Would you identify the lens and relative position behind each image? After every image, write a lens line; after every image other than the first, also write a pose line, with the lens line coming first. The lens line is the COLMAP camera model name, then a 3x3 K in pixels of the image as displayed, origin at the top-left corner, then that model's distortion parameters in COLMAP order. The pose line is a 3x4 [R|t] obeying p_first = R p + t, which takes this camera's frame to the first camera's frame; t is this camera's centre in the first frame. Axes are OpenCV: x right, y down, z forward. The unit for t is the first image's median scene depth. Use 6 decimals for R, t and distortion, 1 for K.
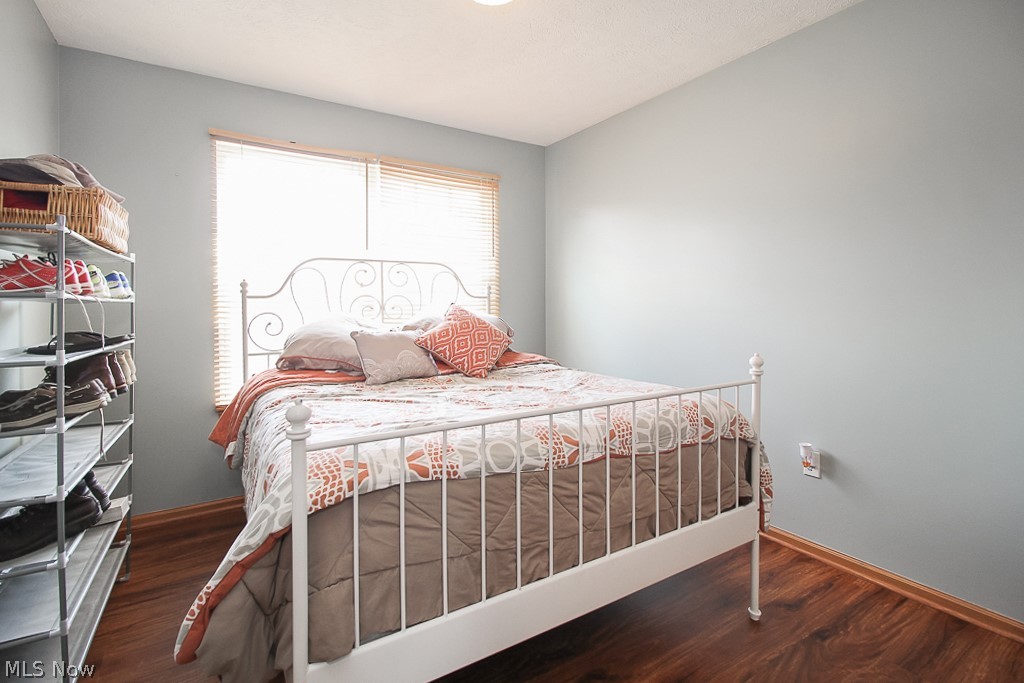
lens RADIAL K [[477.0, 0, 511.2], [0, 477.0, 317.4], [0, 0, 1]] dist [0.010271, -0.009199]
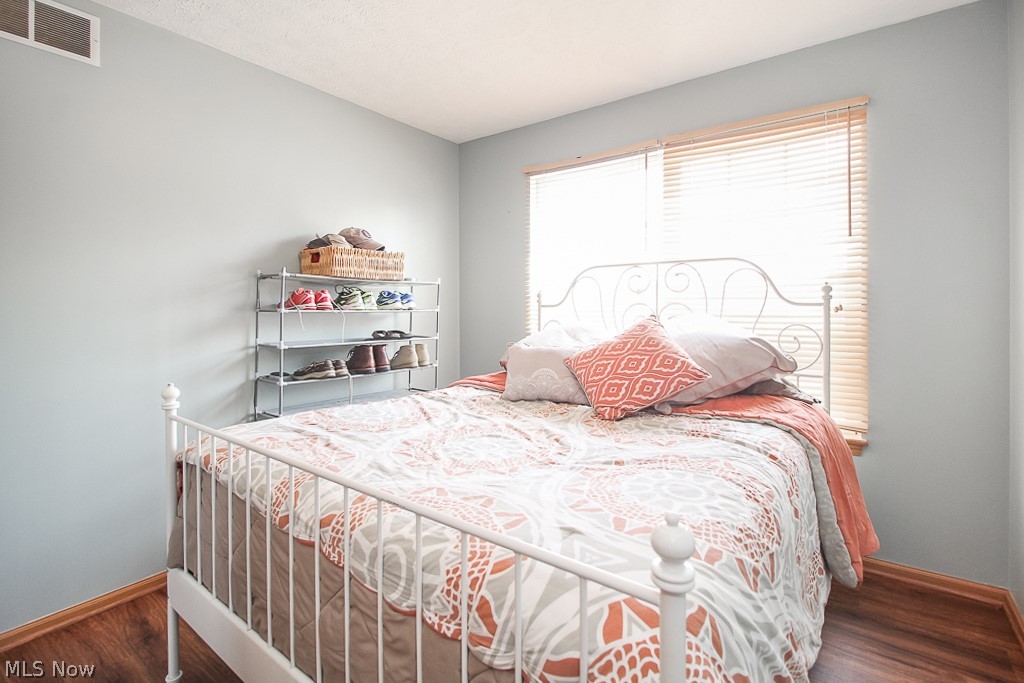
lens RADIAL K [[477.0, 0, 511.2], [0, 477.0, 317.4], [0, 0, 1]] dist [0.010271, -0.009199]
pose [[0.363172, 0.024793, -0.931392, 0.497237], [-0.023713, 0.999568, 0.017362, -0.034468], [0.931420, 0.015780, 0.363603, 0.522979]]
